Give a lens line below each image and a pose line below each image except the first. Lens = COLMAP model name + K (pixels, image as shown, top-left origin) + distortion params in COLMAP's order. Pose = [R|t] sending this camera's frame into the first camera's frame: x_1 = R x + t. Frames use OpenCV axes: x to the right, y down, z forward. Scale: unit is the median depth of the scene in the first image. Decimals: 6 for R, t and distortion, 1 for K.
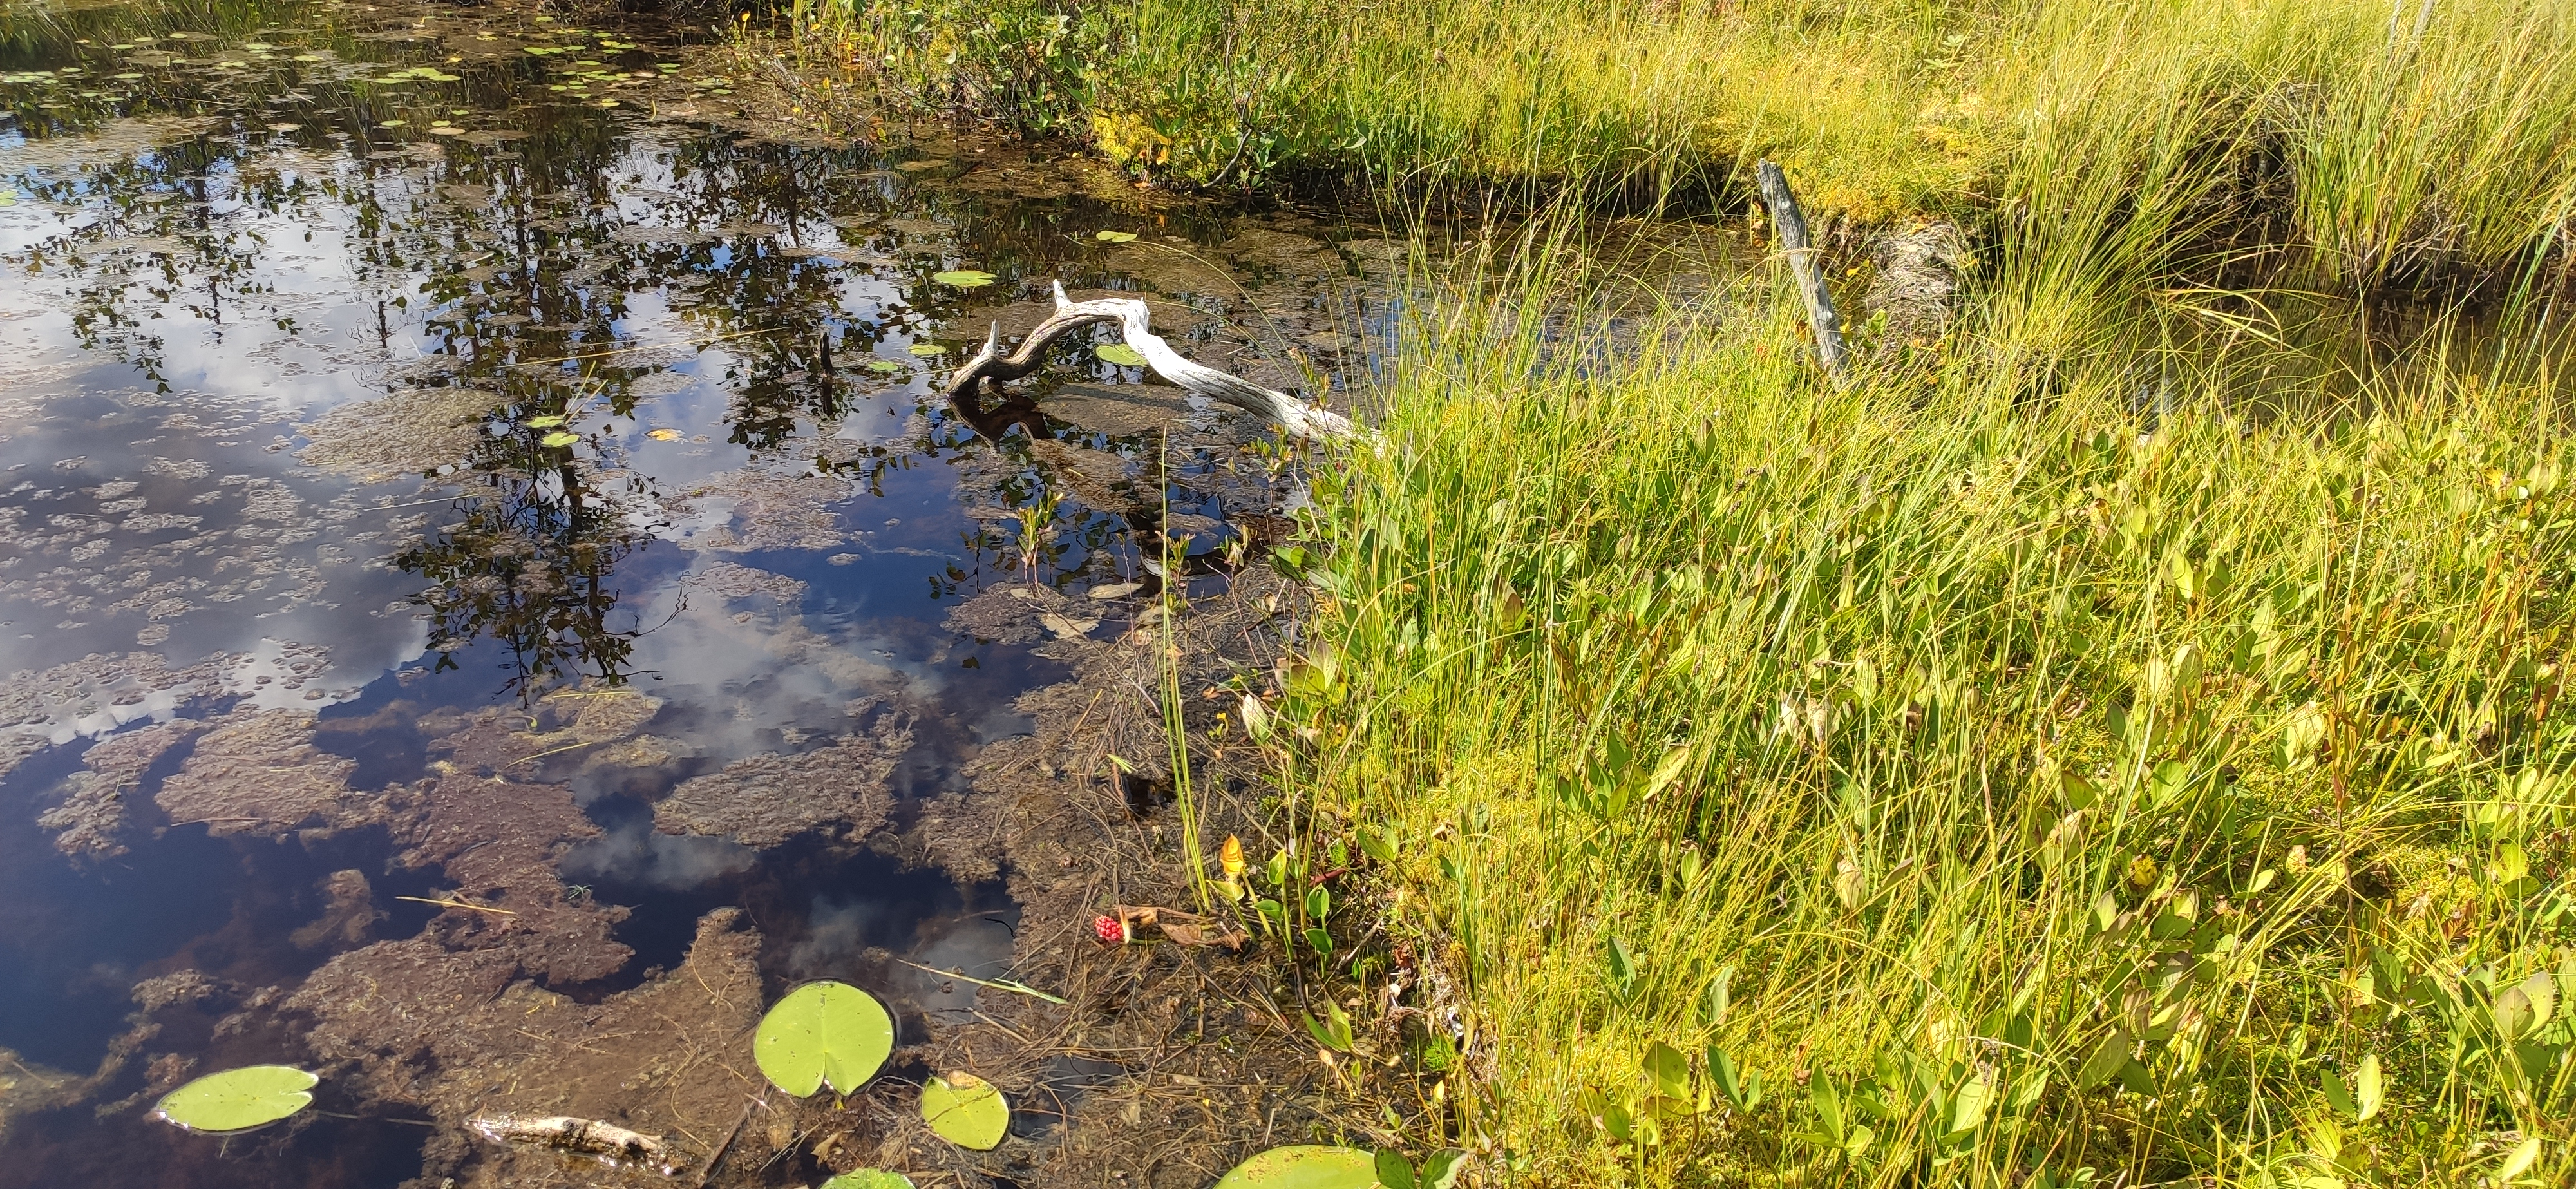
lens RADIAL K [[1836.0, 0, 1288.0], [0, 1836.0, 594.5], [0, 0, 1]] dist [0.037947, -0.091173]
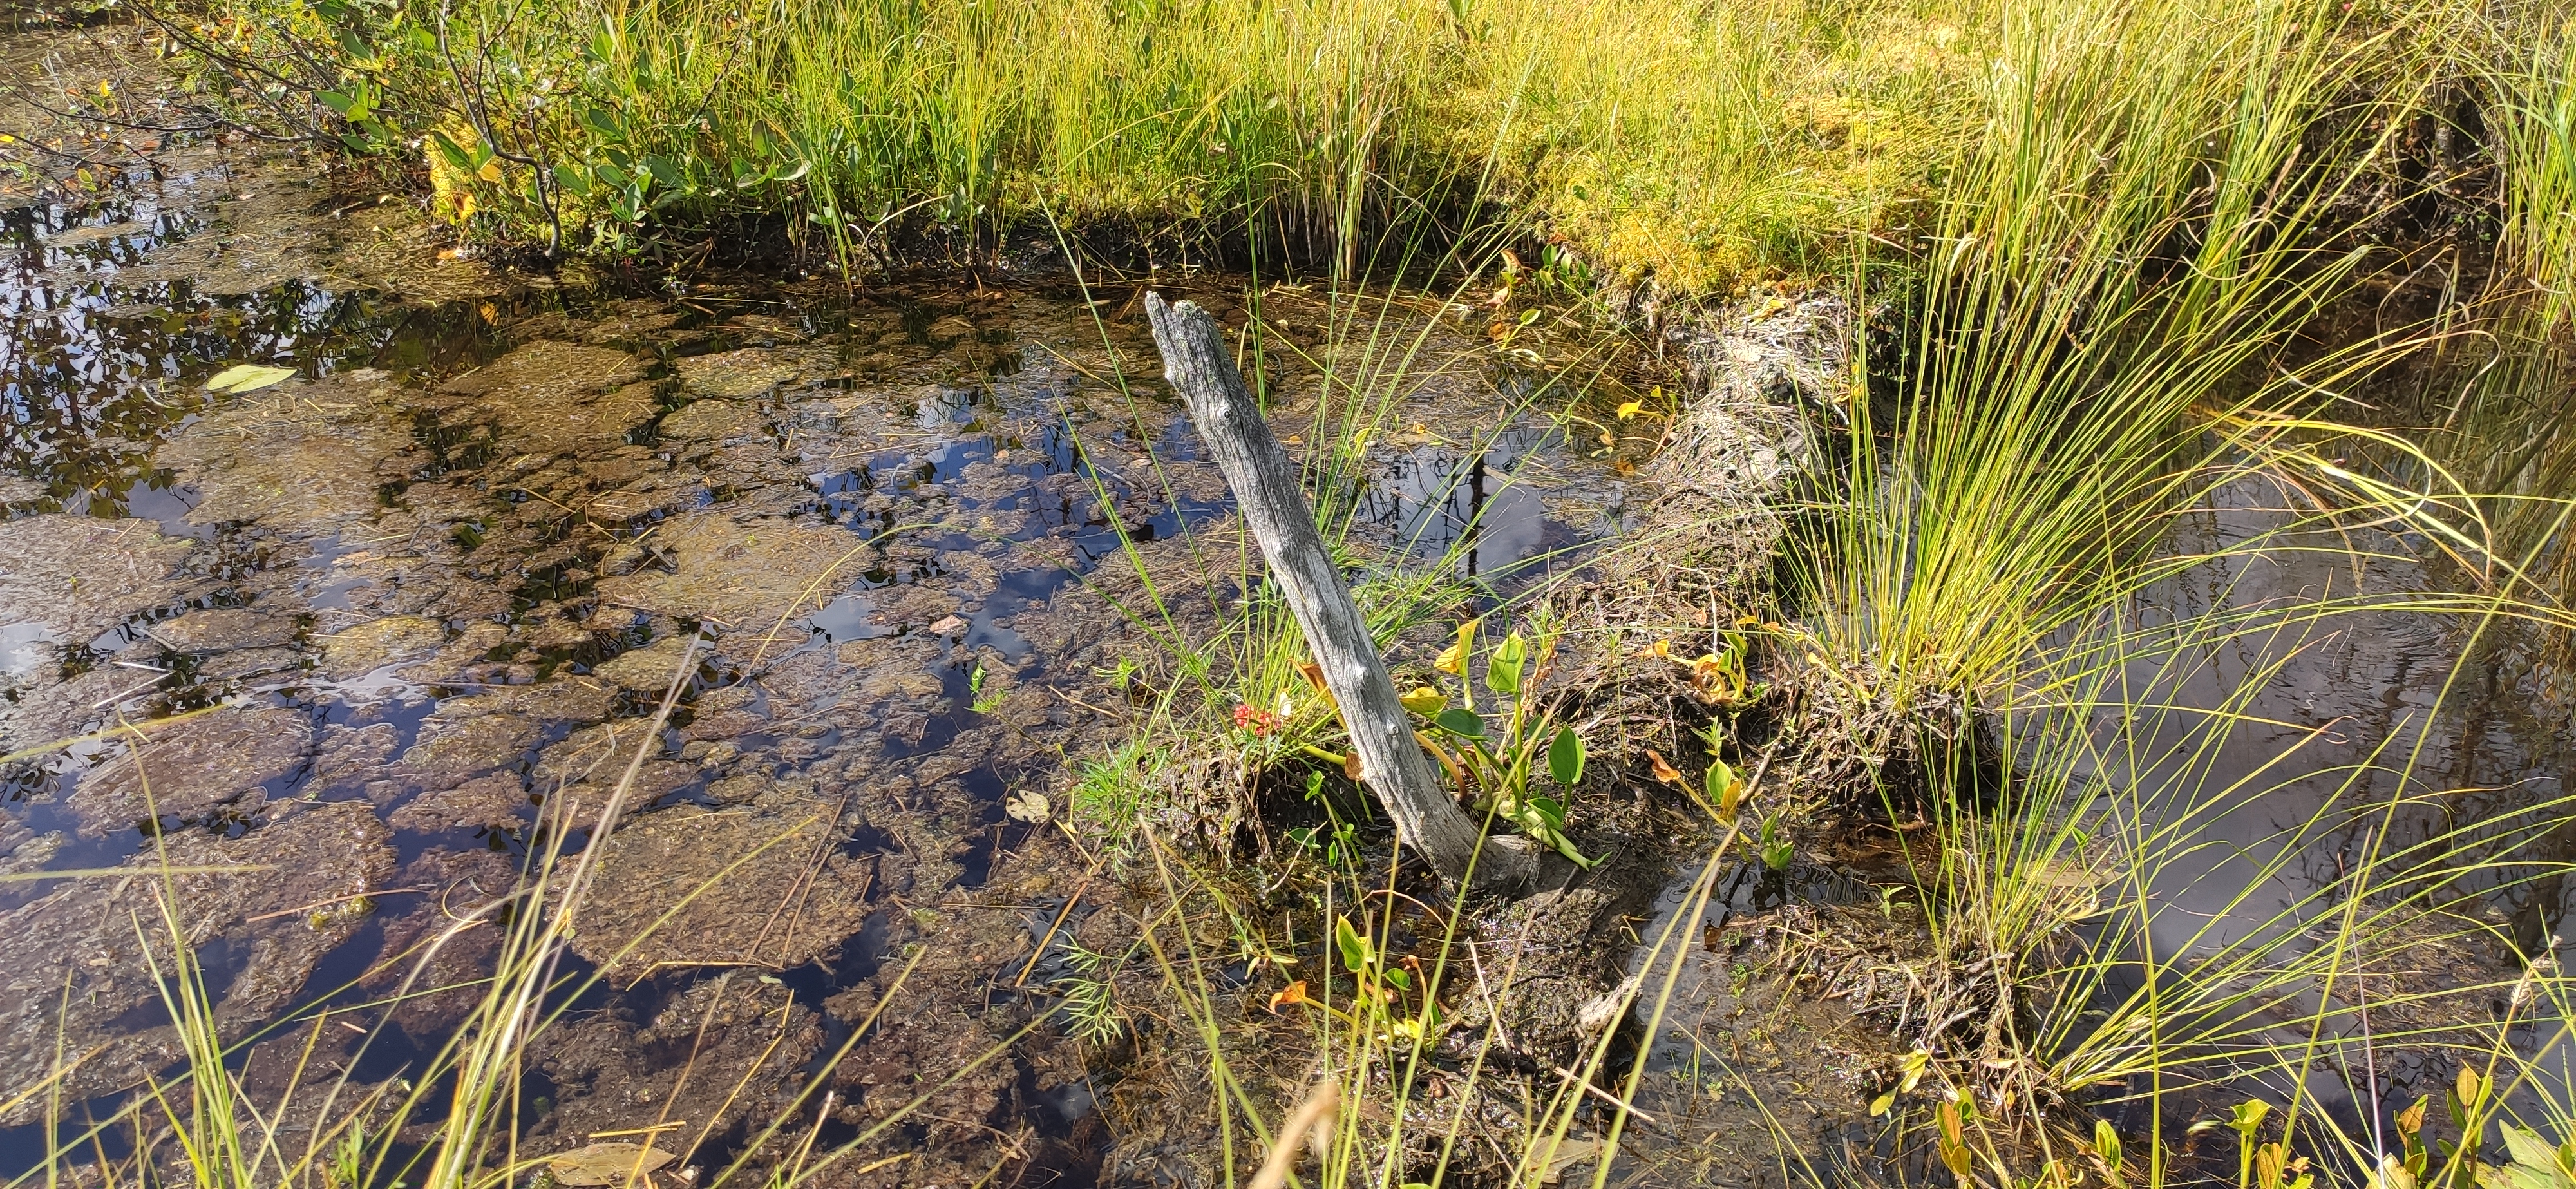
lens RADIAL K [[1856.4, 0, 1335.5], [0, 1856.4, 595.3], [0, 0, 1]] dist [0.045966, -0.115619]
pose [[0.998312, -0.031931, -0.048505, 0.234815], [0.034379, 0.998132, 0.050508, -0.144384], [0.046801, -0.052090, 0.997545, 0.449180]]
